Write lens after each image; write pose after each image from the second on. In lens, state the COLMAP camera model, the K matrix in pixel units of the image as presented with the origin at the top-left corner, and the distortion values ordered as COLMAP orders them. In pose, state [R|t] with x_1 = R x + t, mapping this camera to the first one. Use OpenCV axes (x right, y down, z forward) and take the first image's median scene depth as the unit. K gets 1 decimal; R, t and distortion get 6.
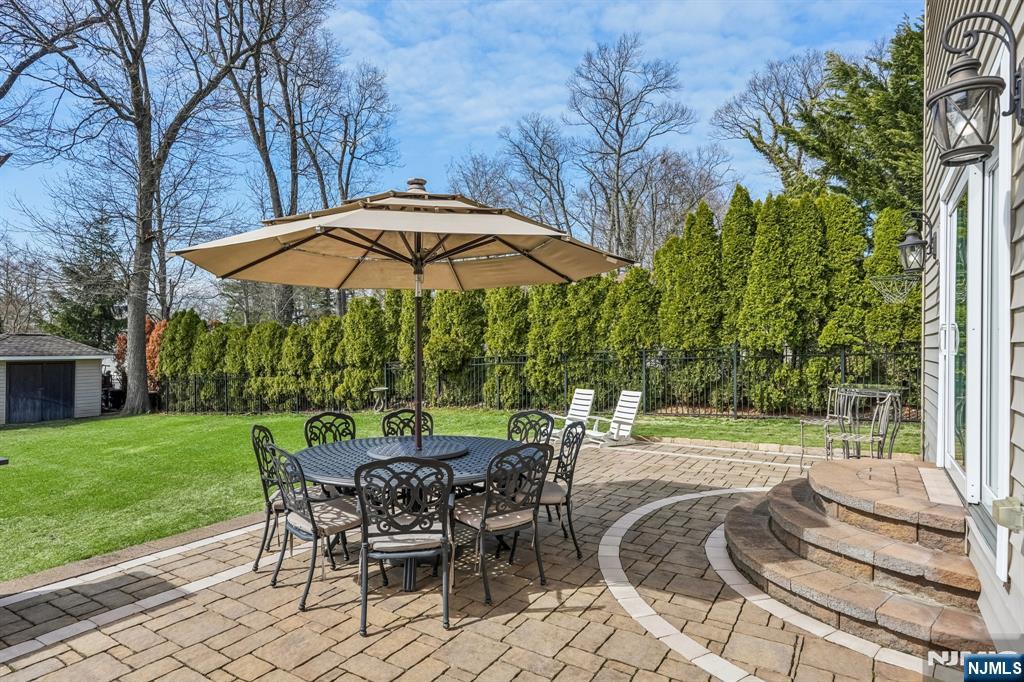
lens RADIAL K [[580.7, 0, 516.9], [0, 580.7, 340.3], [0, 0, 1]] dist [-0.002655, 0.001206]
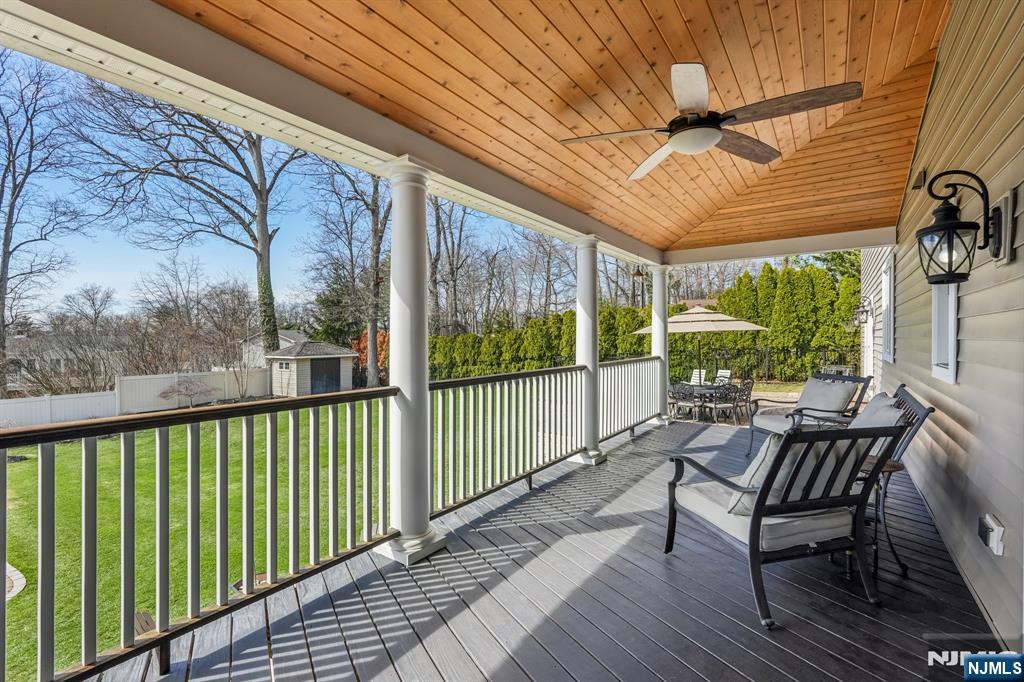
lens RADIAL K [[466.5, 0, 519.2], [0, 466.5, 341.1], [0, 0, 1]] dist [-0.008532, 0.002044]
pose [[0.999182, -0.012651, -0.038399, -0.364128], [0.013086, 0.999853, 0.011107, -0.034690], [0.038253, -0.011601, 0.999201, -0.548021]]
